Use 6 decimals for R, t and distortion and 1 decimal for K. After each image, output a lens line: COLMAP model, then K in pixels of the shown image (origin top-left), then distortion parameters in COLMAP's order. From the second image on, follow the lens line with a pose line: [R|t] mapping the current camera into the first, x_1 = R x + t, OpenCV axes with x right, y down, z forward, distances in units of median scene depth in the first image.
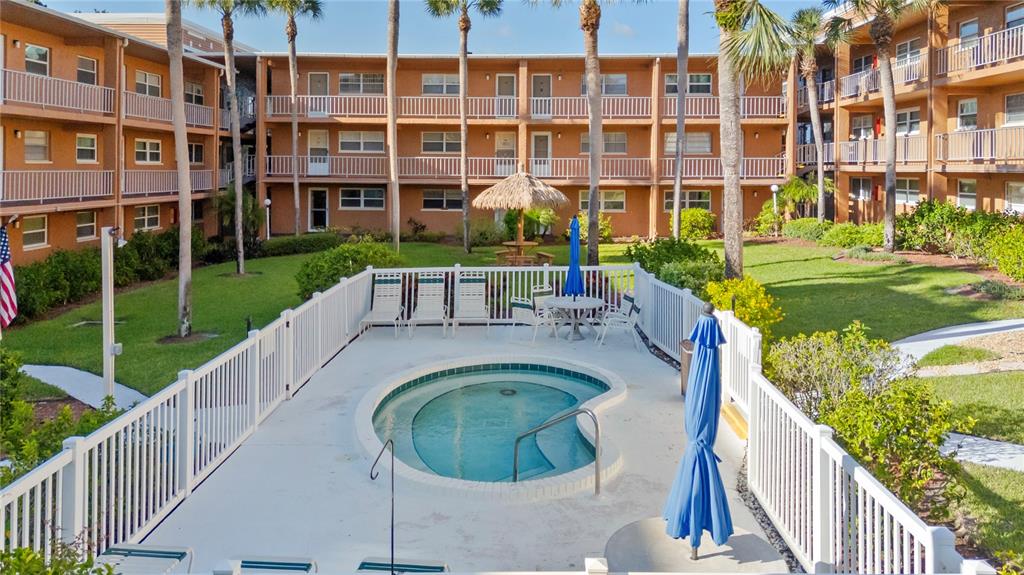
lens RADIAL K [[756.2, 0, 512.0], [0, 756.2, 287.5], [0, 0, 1]] dist [0.058627, -0.089908]
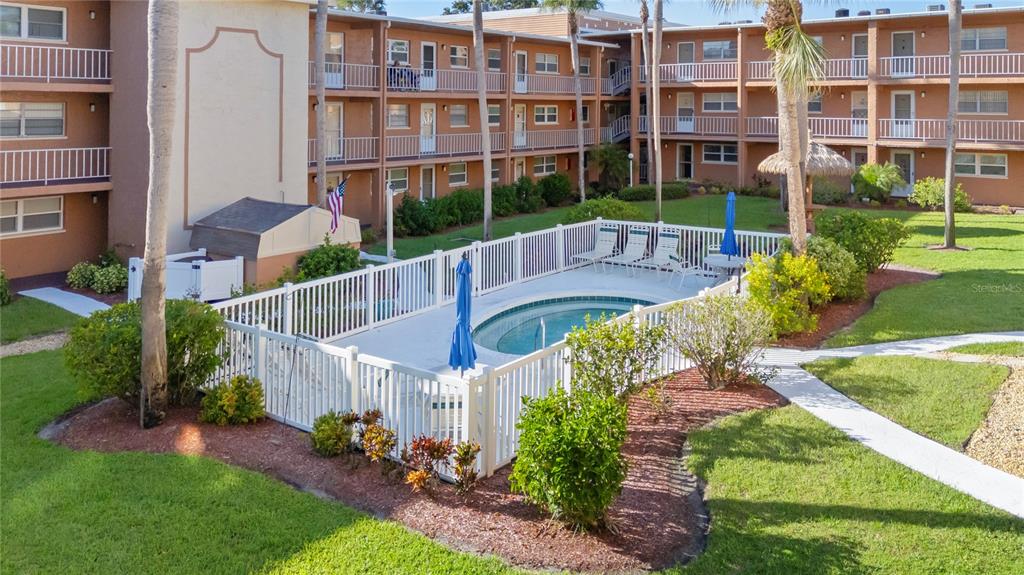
lens RADIAL K [[756.2, 0, 512.0], [0, 756.2, 287.5], [0, 0, 1]] dist [0.058627, -0.089908]
pose [[0.807577, 0.136473, -0.573755, 0.246150], [-0.090581, 0.990017, 0.107991, -0.018787], [0.582765, -0.035240, 0.811877, -0.093182]]
